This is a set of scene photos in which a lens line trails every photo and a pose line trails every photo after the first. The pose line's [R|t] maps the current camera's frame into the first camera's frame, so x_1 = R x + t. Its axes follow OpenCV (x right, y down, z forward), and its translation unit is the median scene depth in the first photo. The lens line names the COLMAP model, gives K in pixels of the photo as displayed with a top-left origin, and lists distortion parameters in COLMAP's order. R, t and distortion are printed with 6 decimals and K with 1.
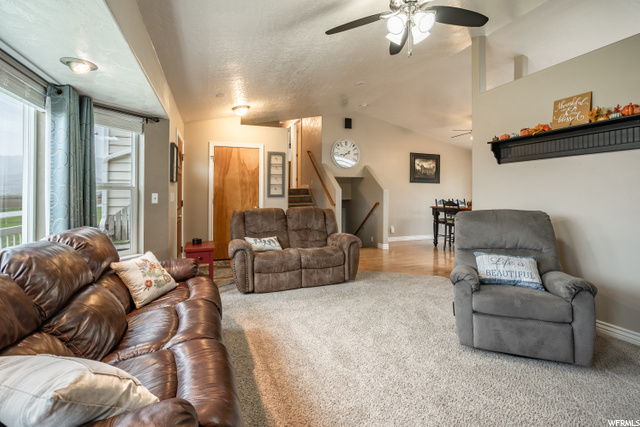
lens RADIAL K [[297.3, 0, 319.1], [0, 297.3, 202.7], [0, 0, 1]] dist [-0.002653, 0.000252]
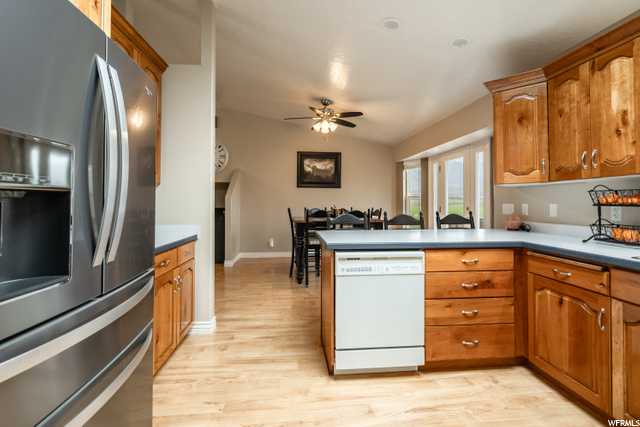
lens RADIAL K [[299.4, 0, 318.6], [0, 299.4, 195.7], [0, 0, 1]] dist [-0.001001, -0.000103]
pose [[0.963458, 0.001699, -0.267853, 0.583571], [-0.009063, 0.999614, -0.026257, -0.022964], [0.267705, 0.027725, 0.963102, 0.207798]]
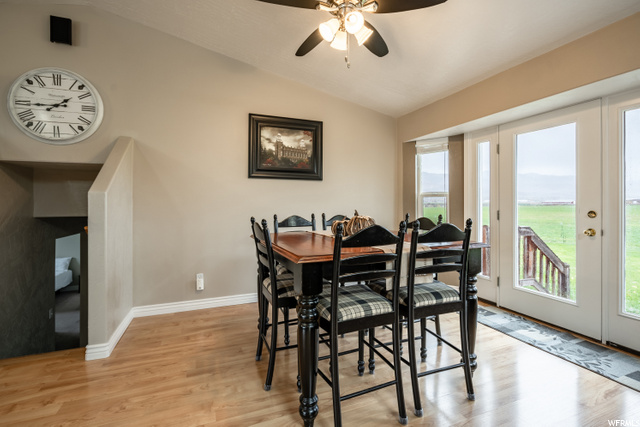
lens RADIAL K [[297.3, 0, 319.1], [0, 297.3, 202.7], [0, 0, 1]] dist [-0.002653, 0.000252]
pose [[0.999768, 0.003542, 0.021231, 0.402995], [-0.003321, 0.999940, -0.010454, -0.024660], [-0.021267, 0.010381, 0.999720, 0.531189]]
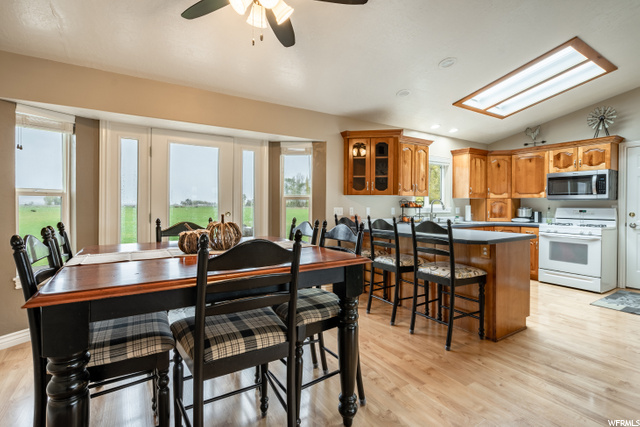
lens RADIAL K [[305.2, 0, 323.7], [0, 305.2, 193.5], [0, 0, 1]] dist [-0.002972, -0.000185]
pose [[-0.194190, 0.046982, 0.979838, 0.193598], [0.004728, 0.998886, -0.046958, -0.023880], [-0.980953, -0.004486, -0.194196, 0.789077]]
